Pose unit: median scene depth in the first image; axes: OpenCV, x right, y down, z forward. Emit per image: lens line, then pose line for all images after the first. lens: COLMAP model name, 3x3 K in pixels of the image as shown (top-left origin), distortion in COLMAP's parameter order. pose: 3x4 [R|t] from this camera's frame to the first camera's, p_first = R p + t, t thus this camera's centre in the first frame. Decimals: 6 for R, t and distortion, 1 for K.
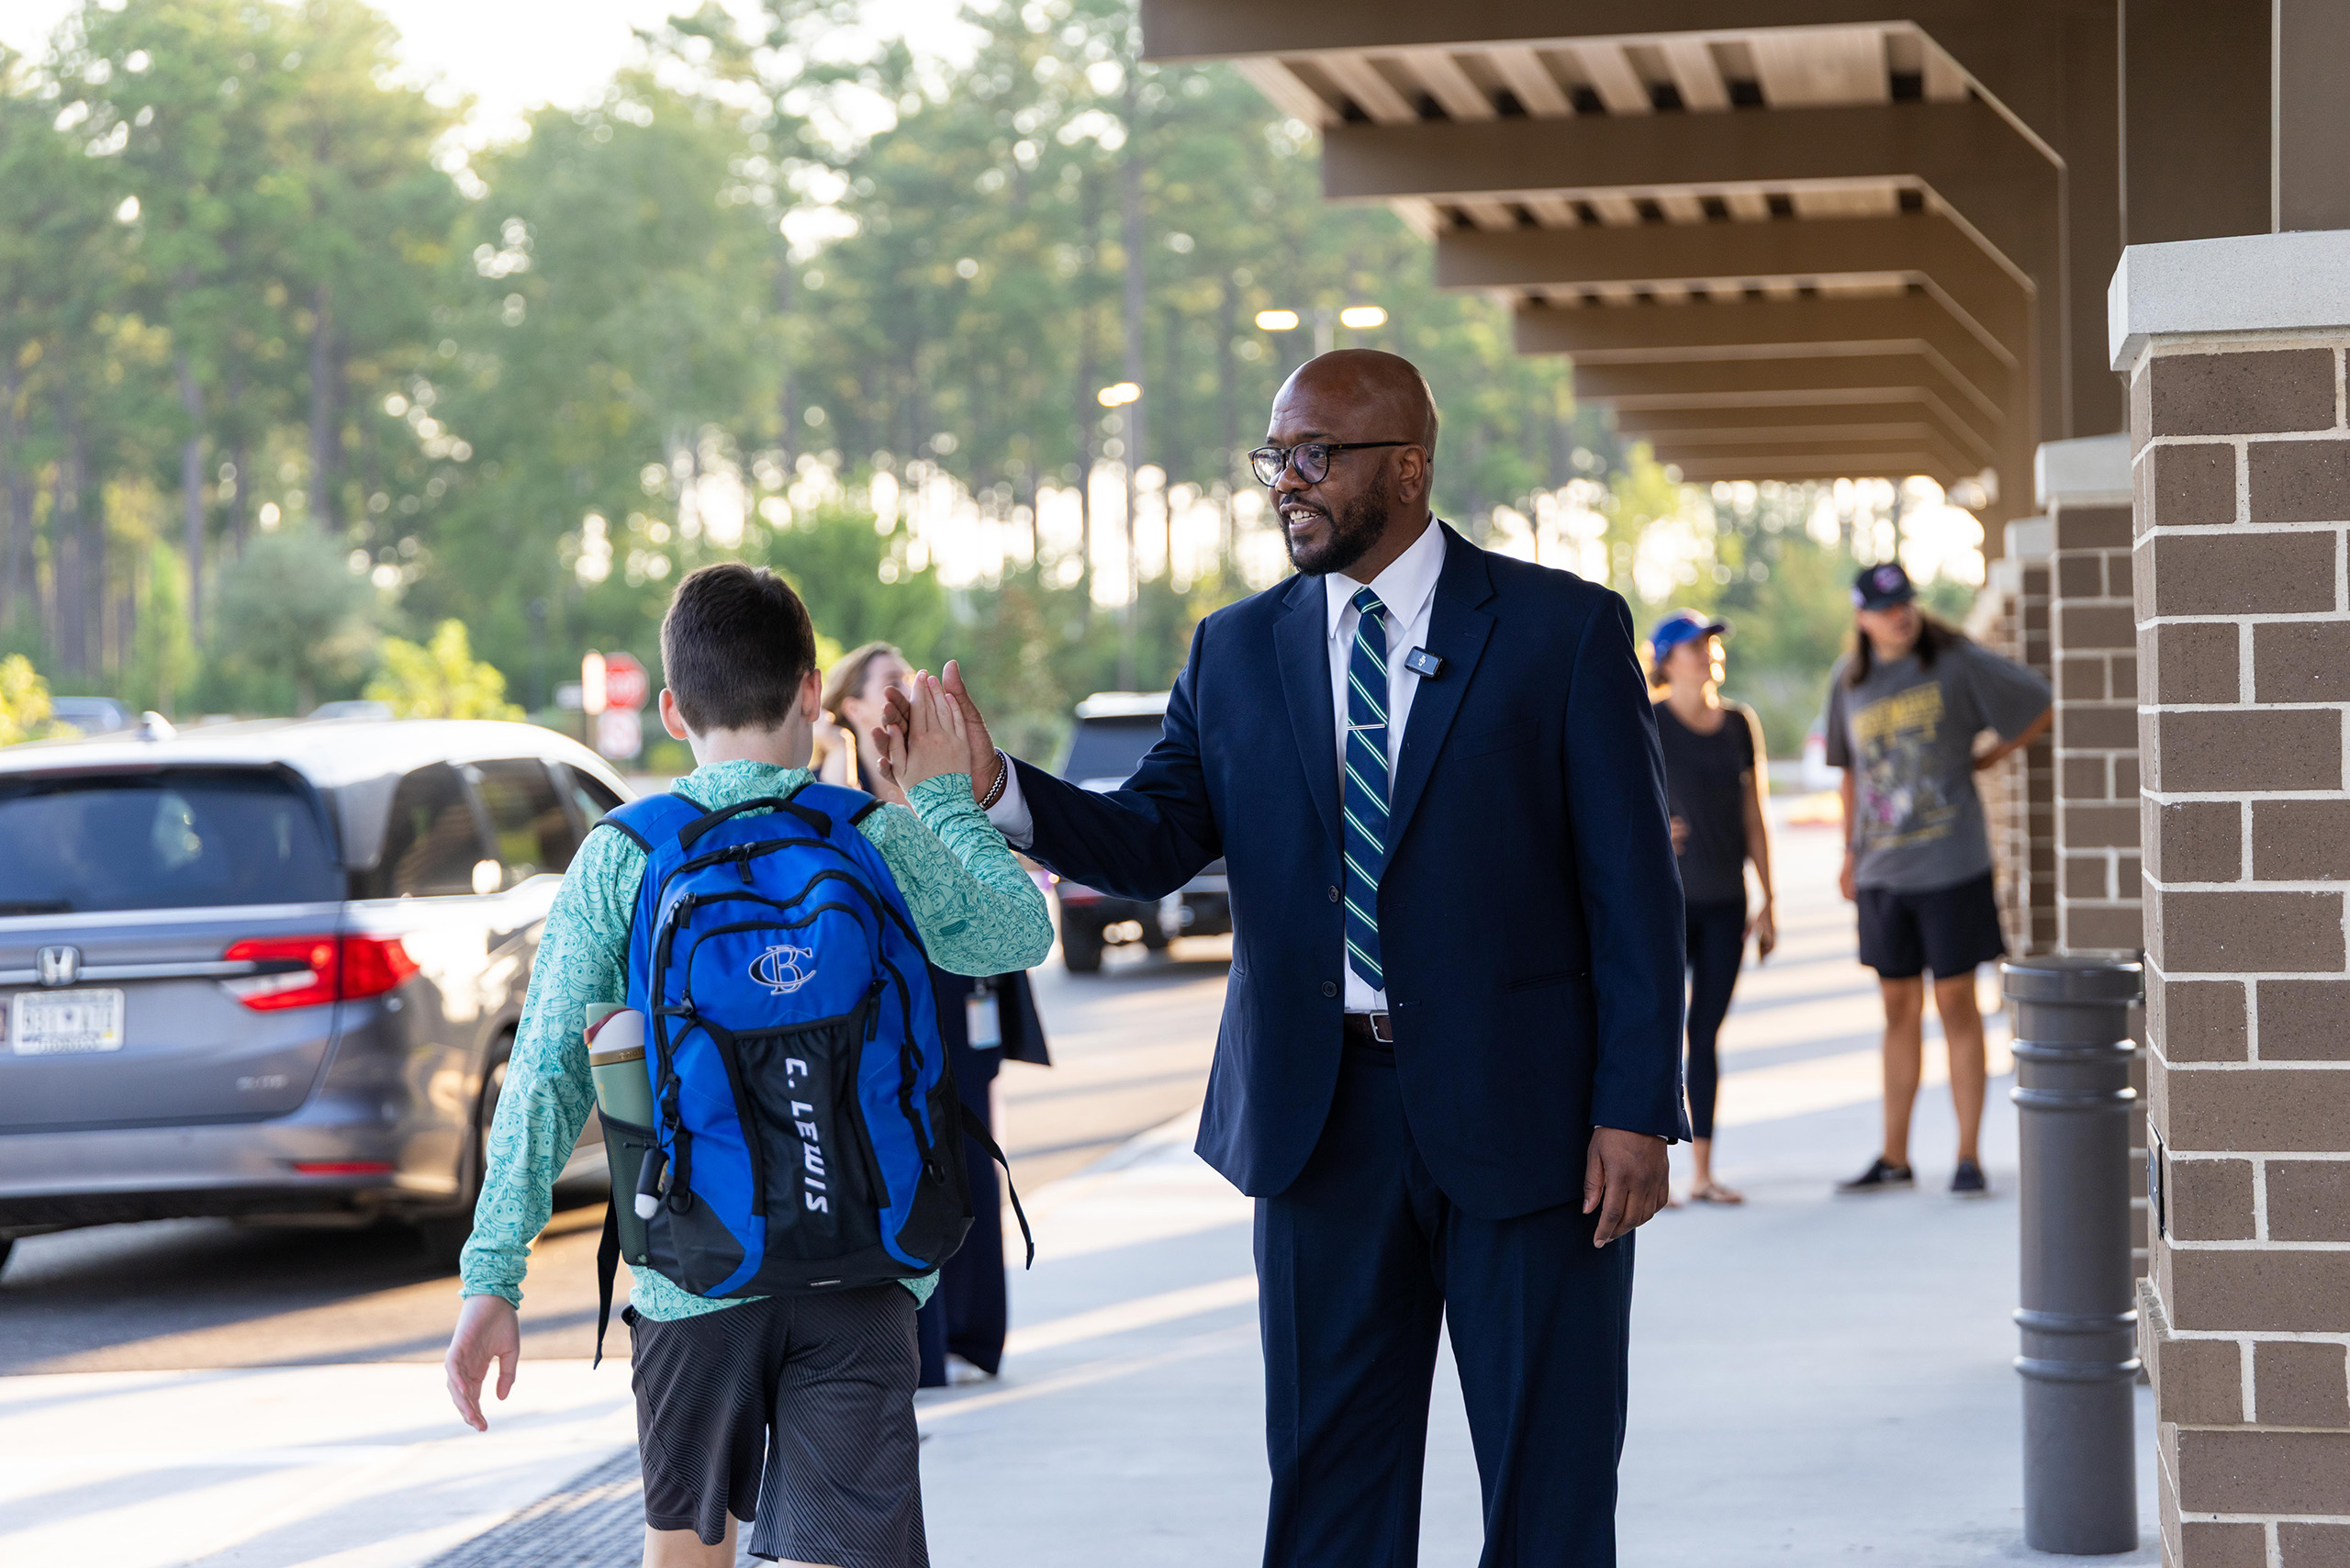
lens RADIAL K [[6043.9, 0, 1174.8], [0, 6043.9, 821.6], [0, 0, 1]] dist [-0.108431, 1.251590]
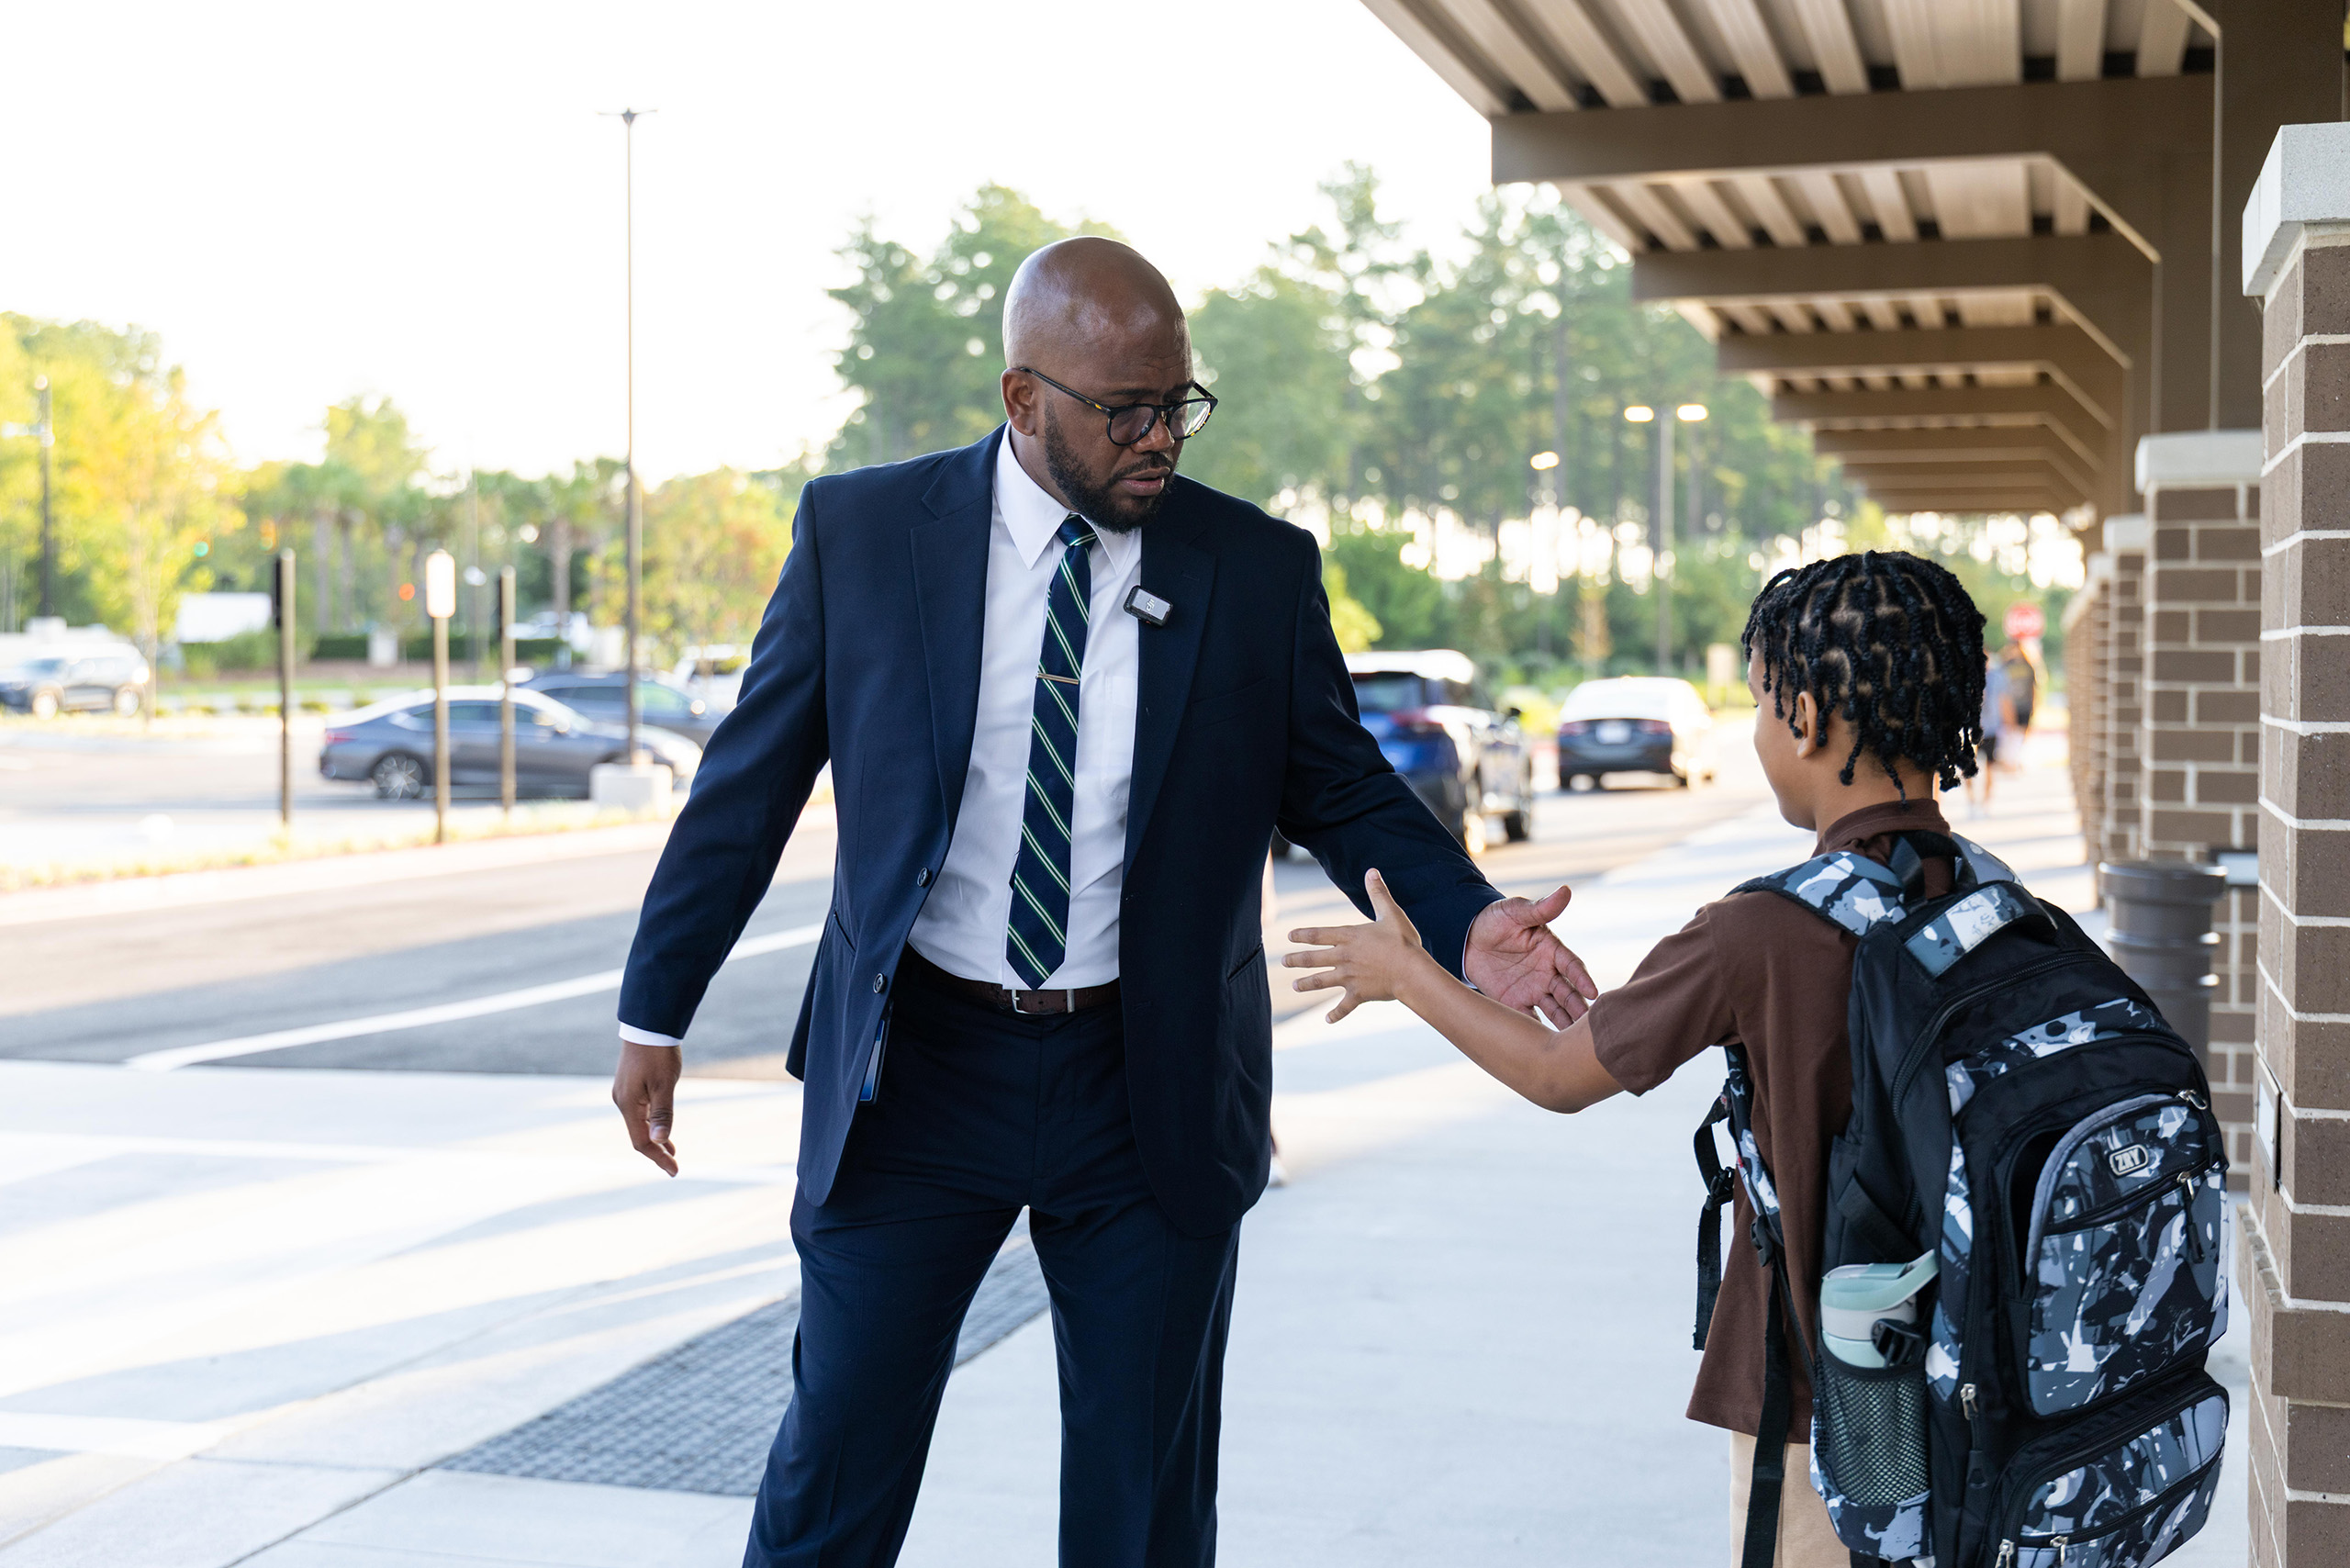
lens RADIAL K [[3155.3, 0, 1175.0], [0, 3155.3, 784.0], [0, 0, 1]] dist [0.085684, -0.540149]
pose [[0.989474, 0.031500, -0.141240, 0.014757], [-0.028311, 0.999298, 0.024533, -0.000544], [0.141914, -0.020276, 0.989671, 0.118495]]
